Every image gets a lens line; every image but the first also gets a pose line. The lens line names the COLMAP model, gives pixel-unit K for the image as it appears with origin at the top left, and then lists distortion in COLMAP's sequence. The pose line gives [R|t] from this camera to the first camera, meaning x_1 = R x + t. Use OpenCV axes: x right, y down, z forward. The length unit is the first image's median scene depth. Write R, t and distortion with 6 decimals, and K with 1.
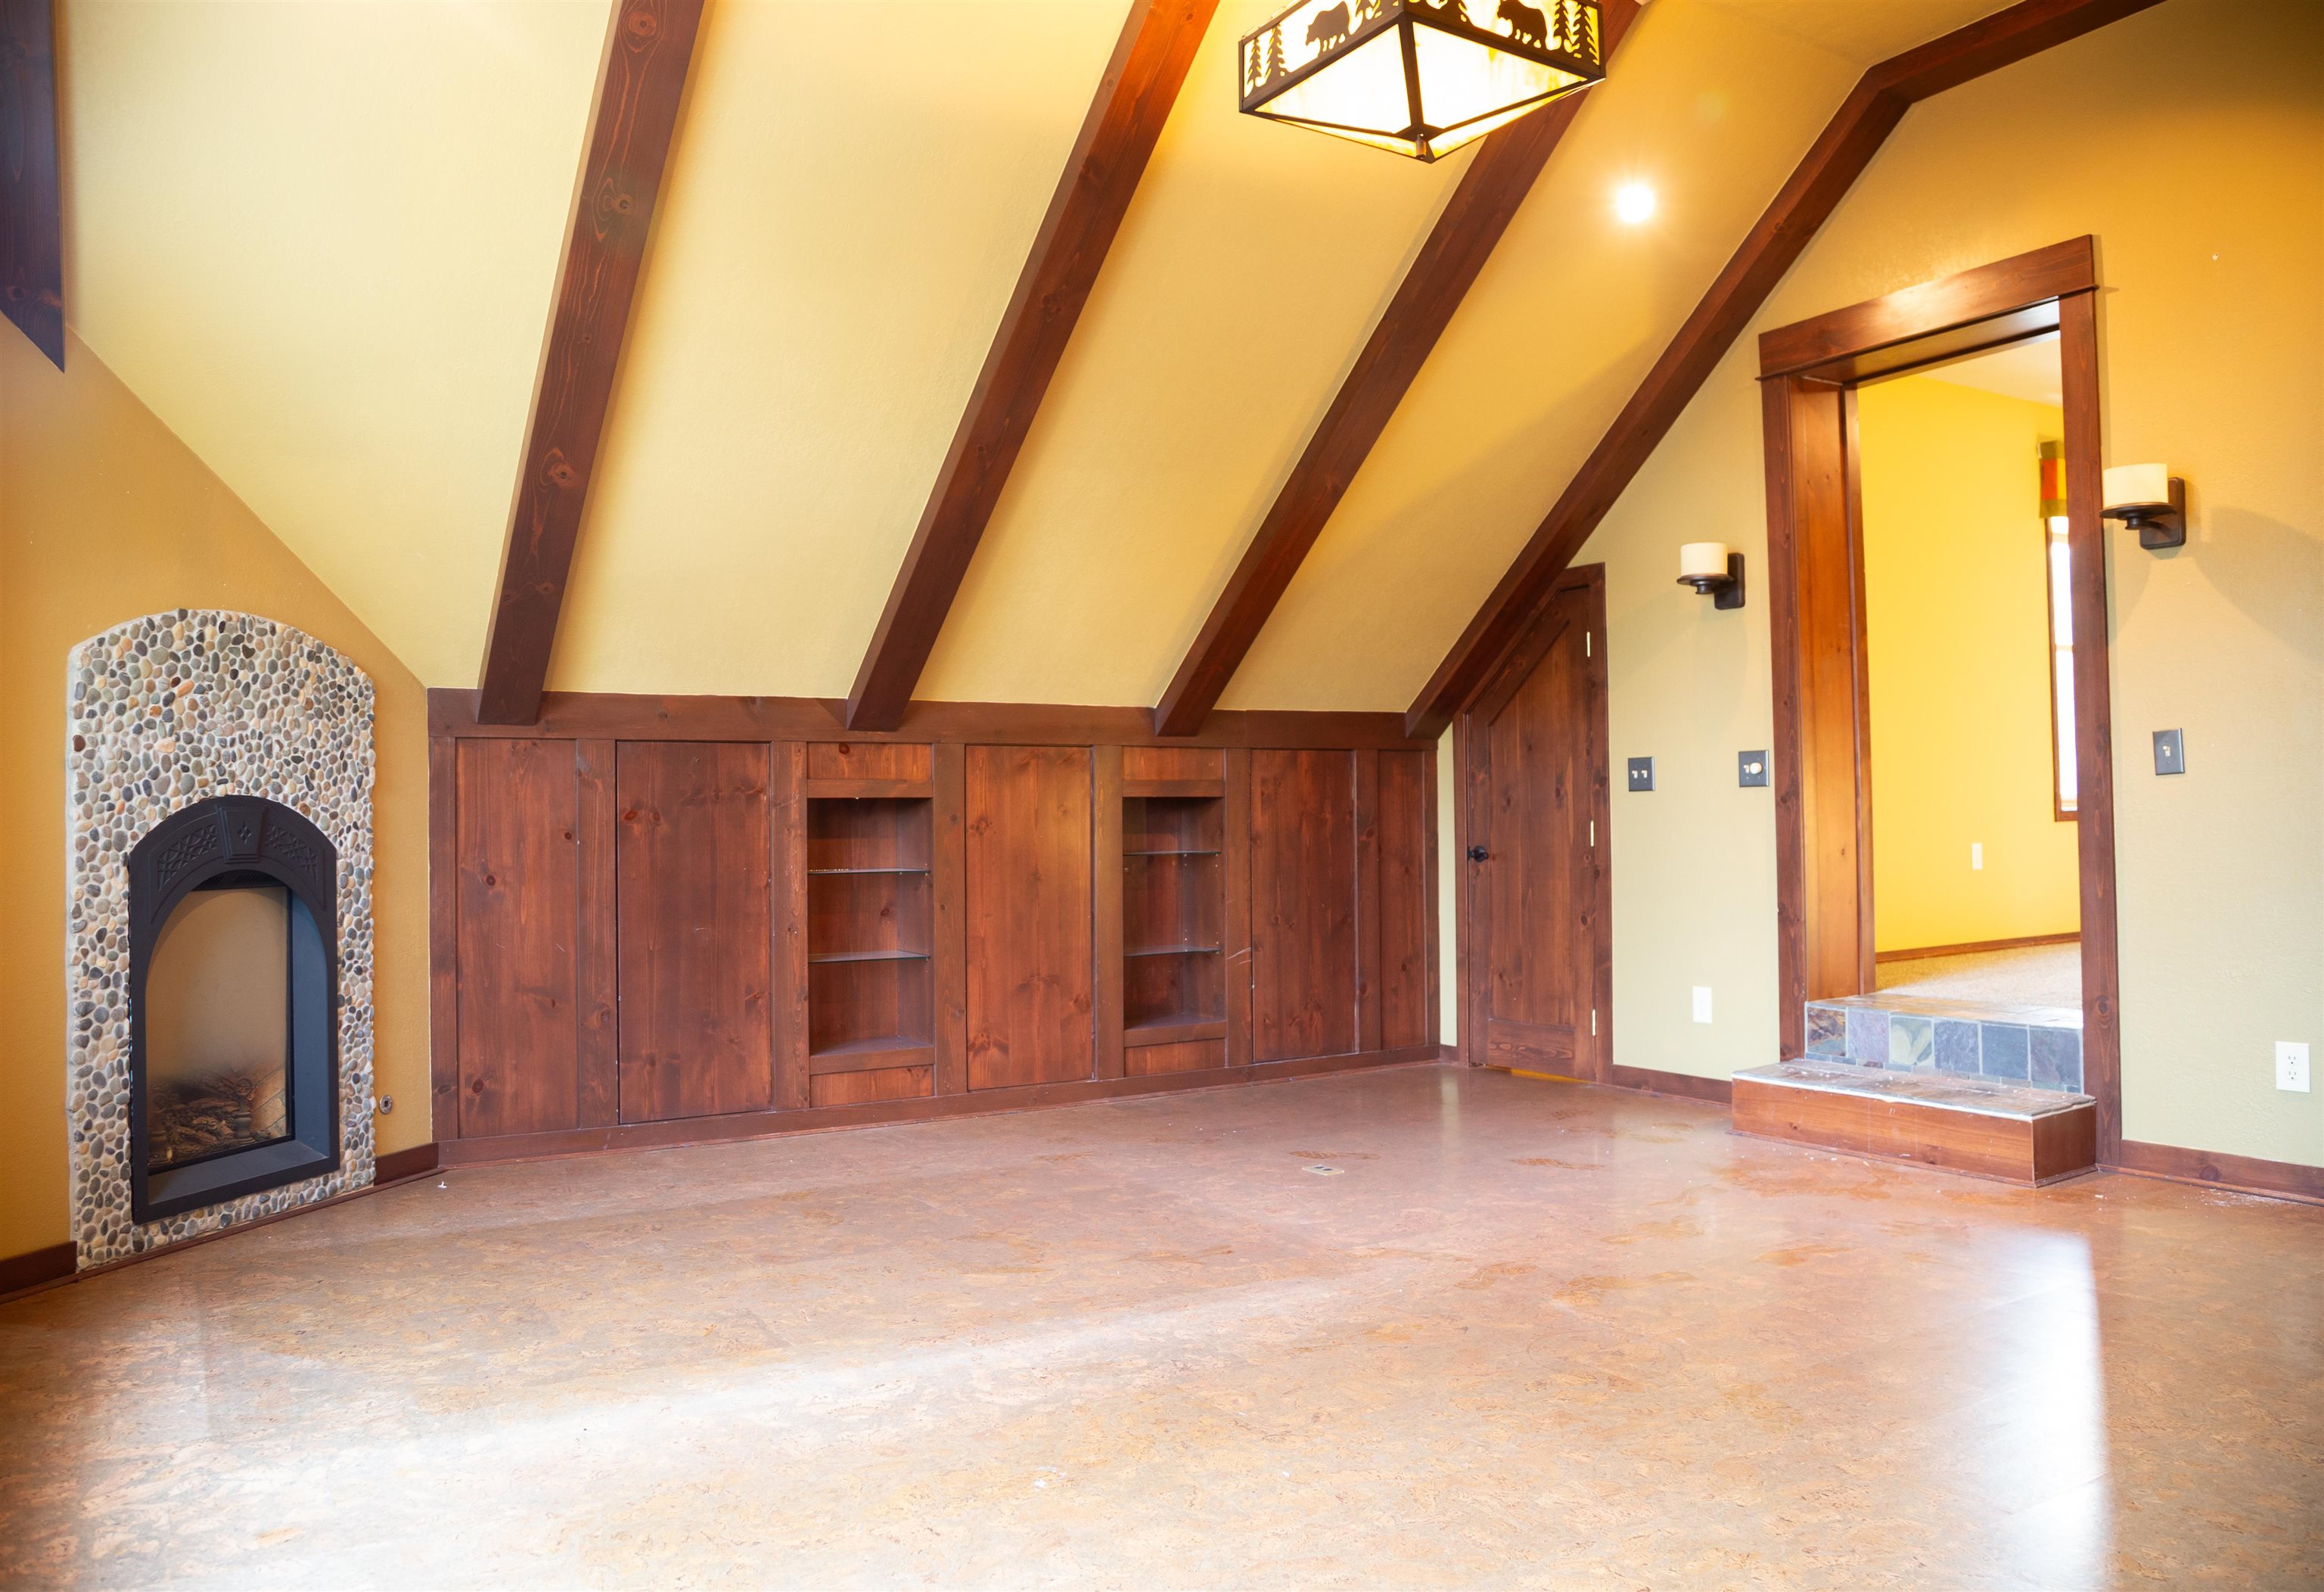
lens RADIAL K [[1717.1, 0, 1165.2], [0, 1717.1, 795.2], [0, 0, 1]] dist [-0.042930, -0.002496]
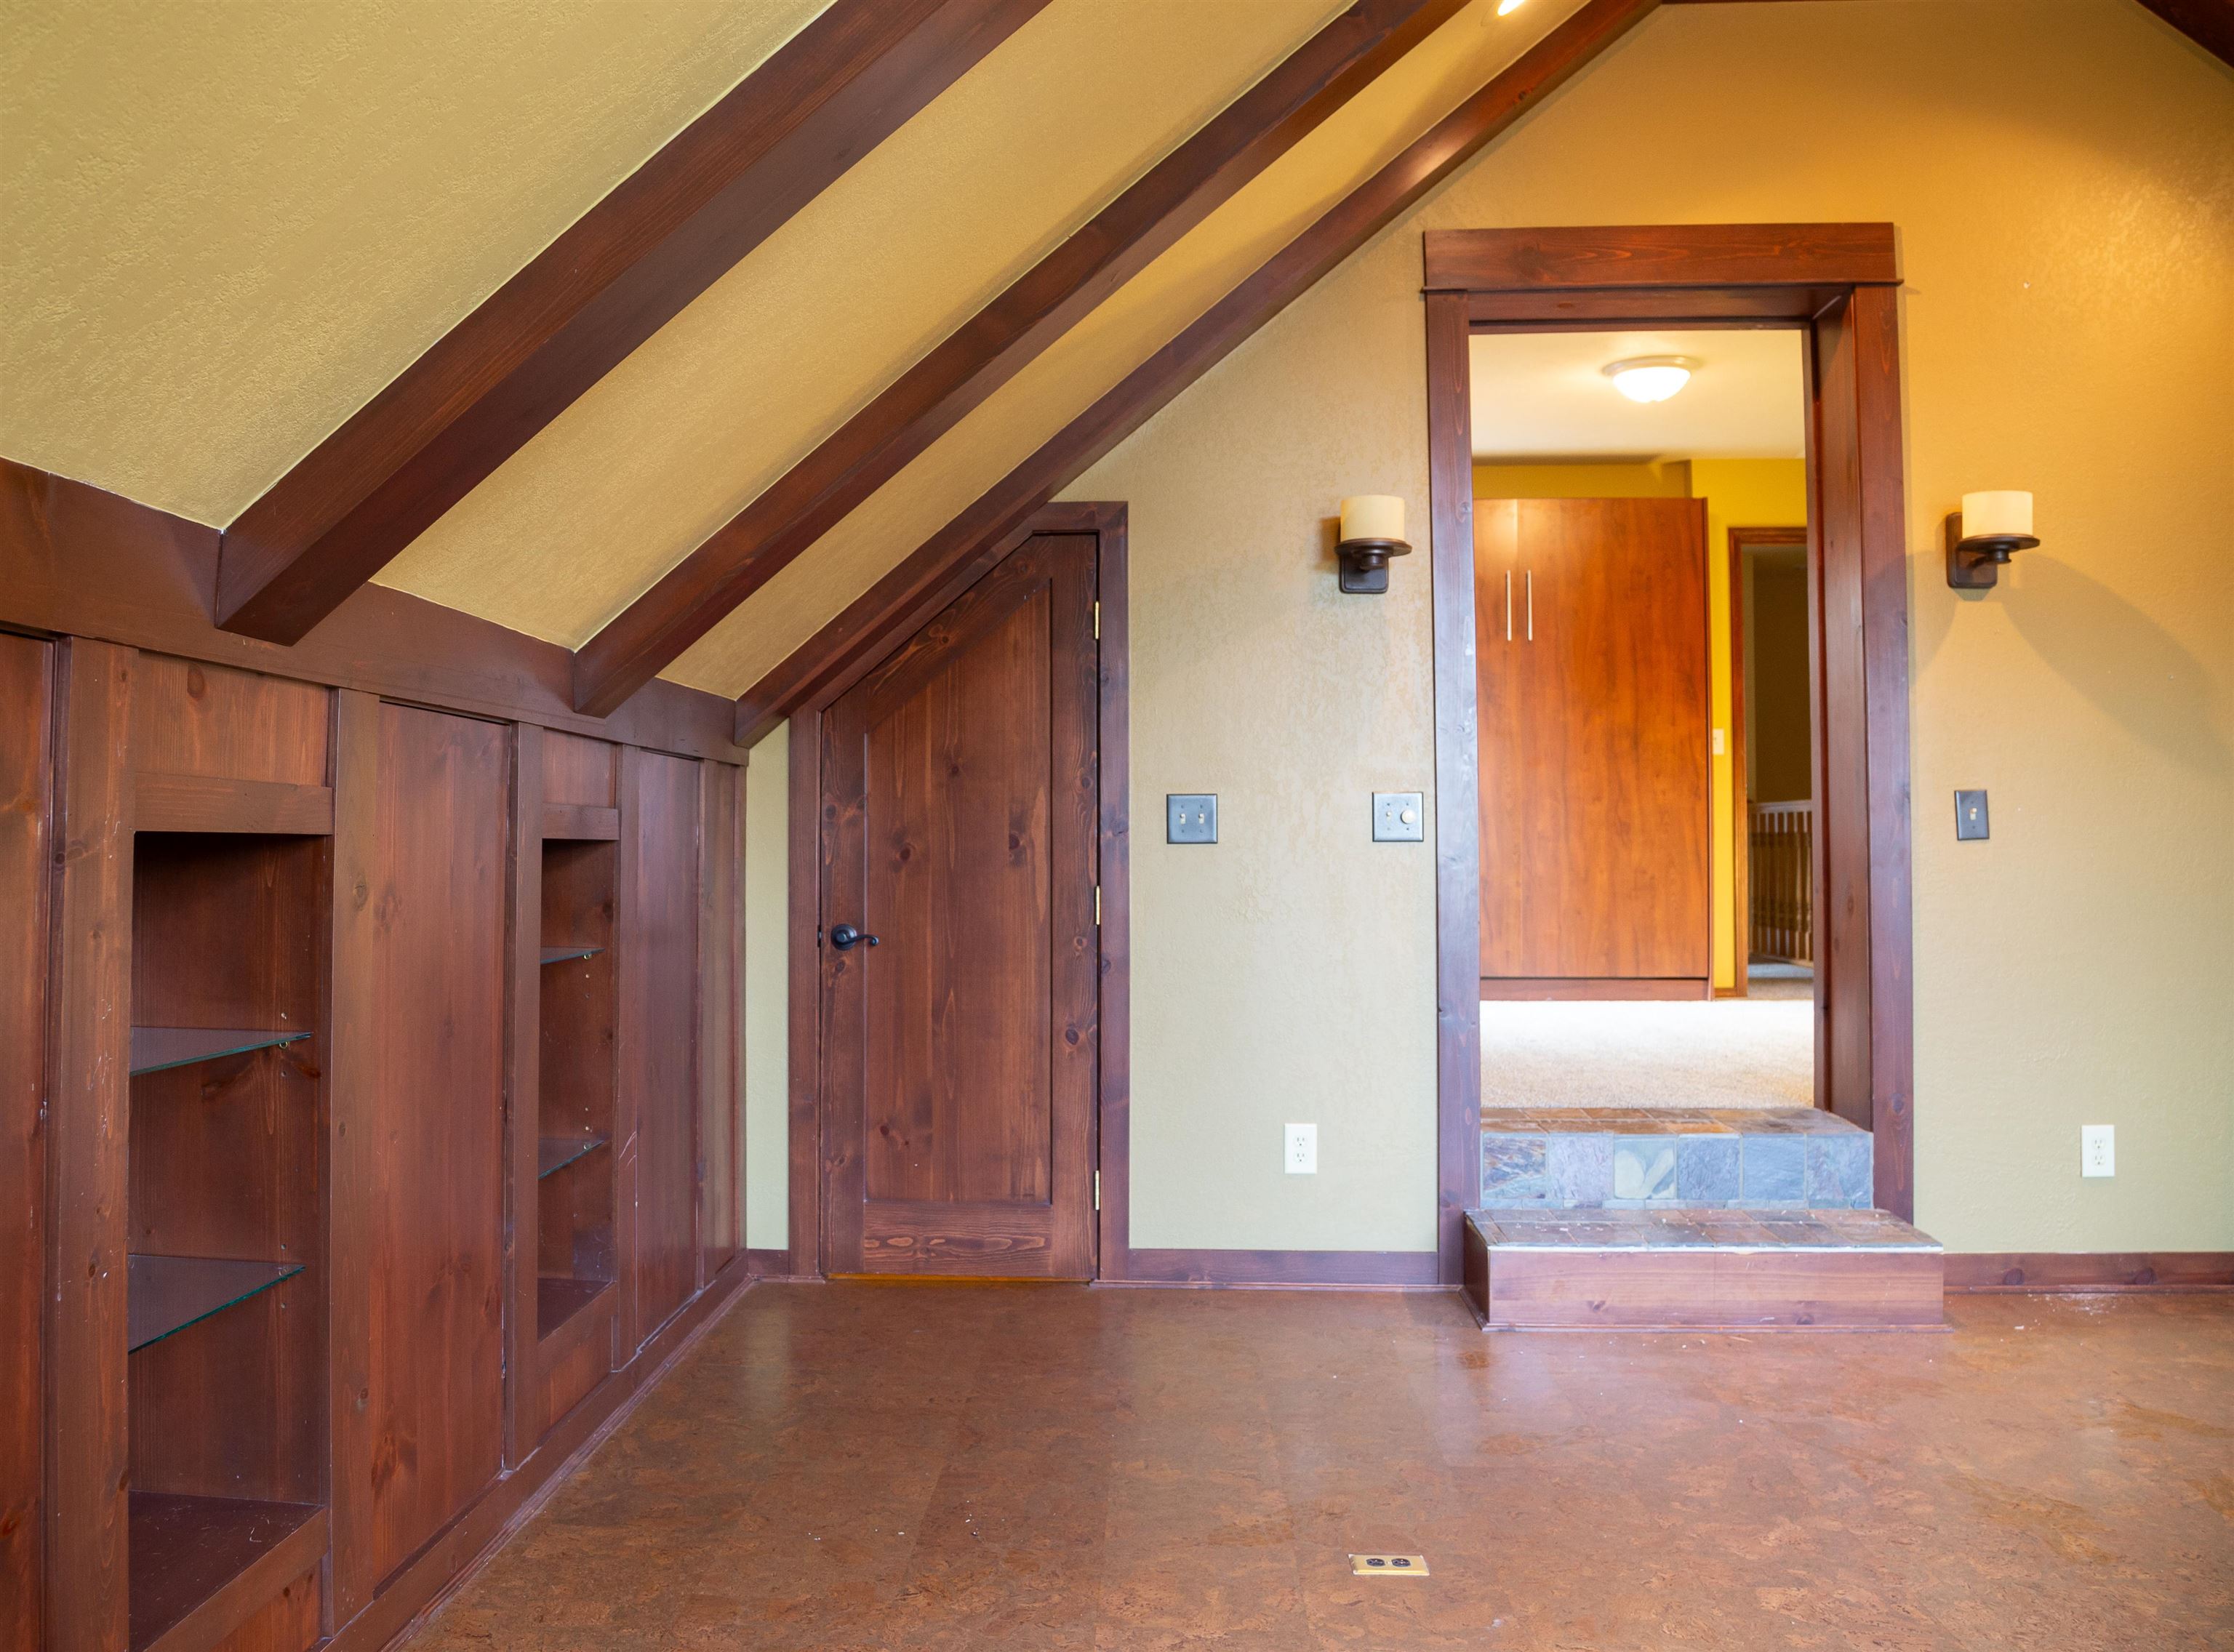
lens RADIAL K [[1787.9, 0, 1118.8], [0, 1787.9, 818.6], [0, 0, 1]] dist [-0.092882, 0.004787]
pose [[0.598753, 0.026389, 0.800499, -0.301688], [-0.018199, 0.999647, -0.019342, 0.001765], [-0.800727, -0.002987, 0.599022, 0.578374]]
